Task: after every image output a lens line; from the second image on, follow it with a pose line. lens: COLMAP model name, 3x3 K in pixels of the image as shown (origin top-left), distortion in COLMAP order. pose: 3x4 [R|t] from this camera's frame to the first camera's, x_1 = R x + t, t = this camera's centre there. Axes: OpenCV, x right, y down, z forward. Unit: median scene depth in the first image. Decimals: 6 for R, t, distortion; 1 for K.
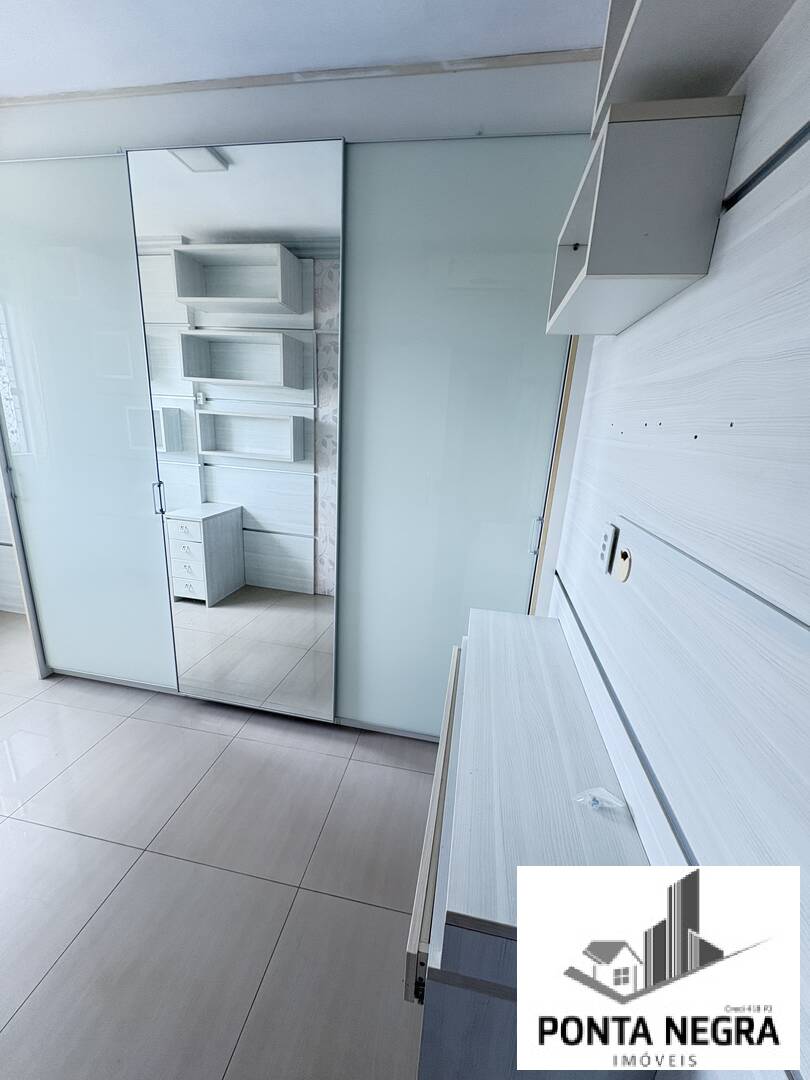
lens RADIAL K [[430.3, 0, 403.4], [0, 430.3, 540.6], [0, 0, 1]] dist [0.001149, -0.000076]
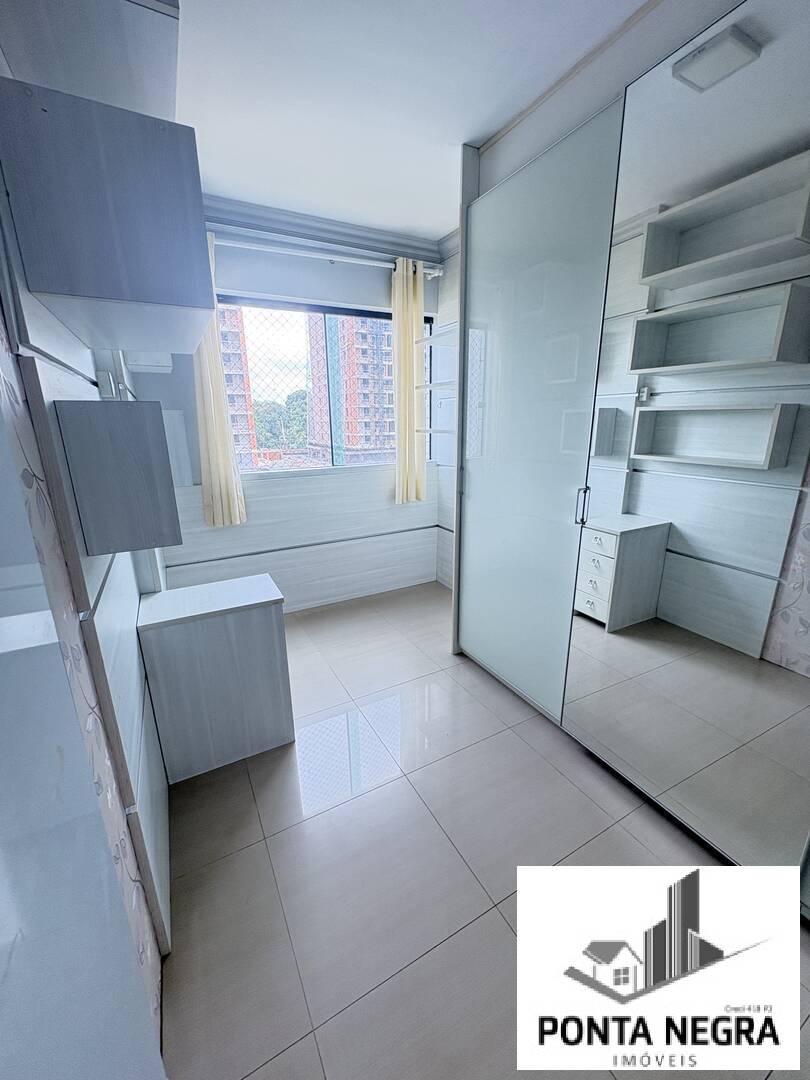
lens RADIAL K [[430.3, 0, 403.8], [0, 430.3, 538.7], [0, 0, 1]] dist [0.001149, -0.000076]
pose [[0.628132, 0.145671, -0.764350, -0.081141], [-0.162494, 0.985218, 0.054230, -0.014535], [0.760951, 0.090138, 0.642517, 0.117302]]
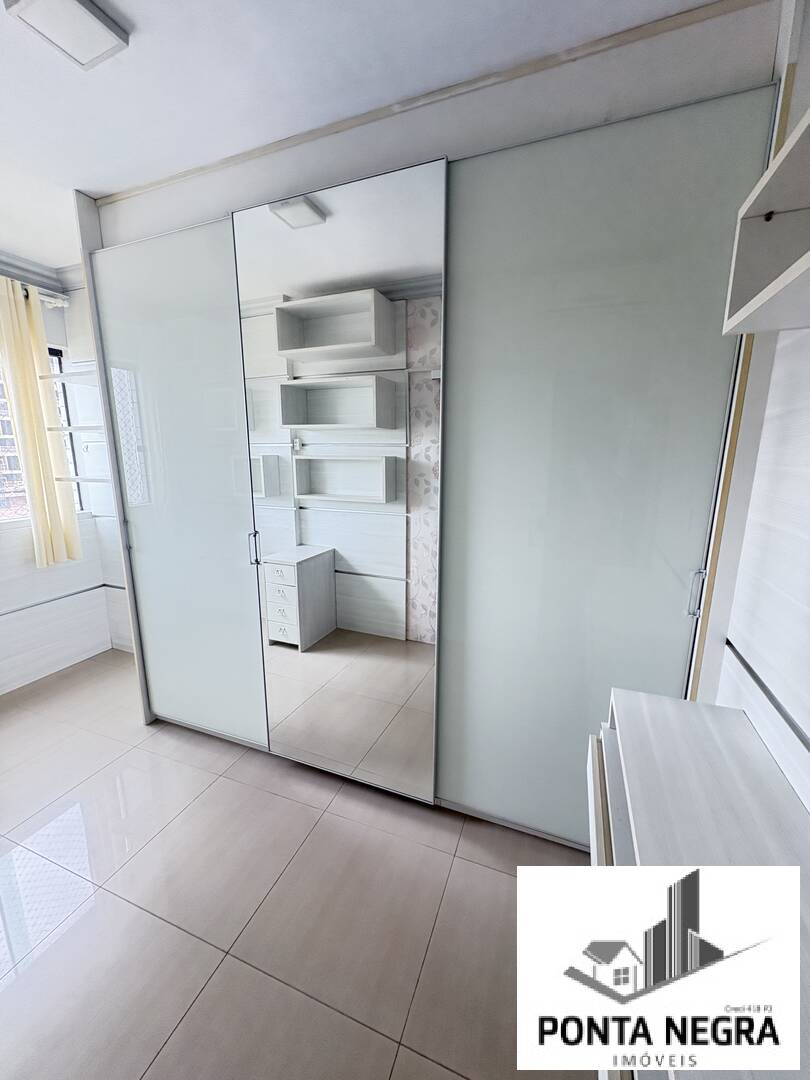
lens RADIAL K [[430.3, 0, 403.7], [0, 430.3, 539.5], [0, 0, 1]] dist [0.001149, -0.000076]
pose [[0.980735, -0.017451, -0.194563, -0.030850], [0.002183, 0.996919, -0.078410, -0.026761], [0.195332, 0.076475, 0.977751, 0.073678]]
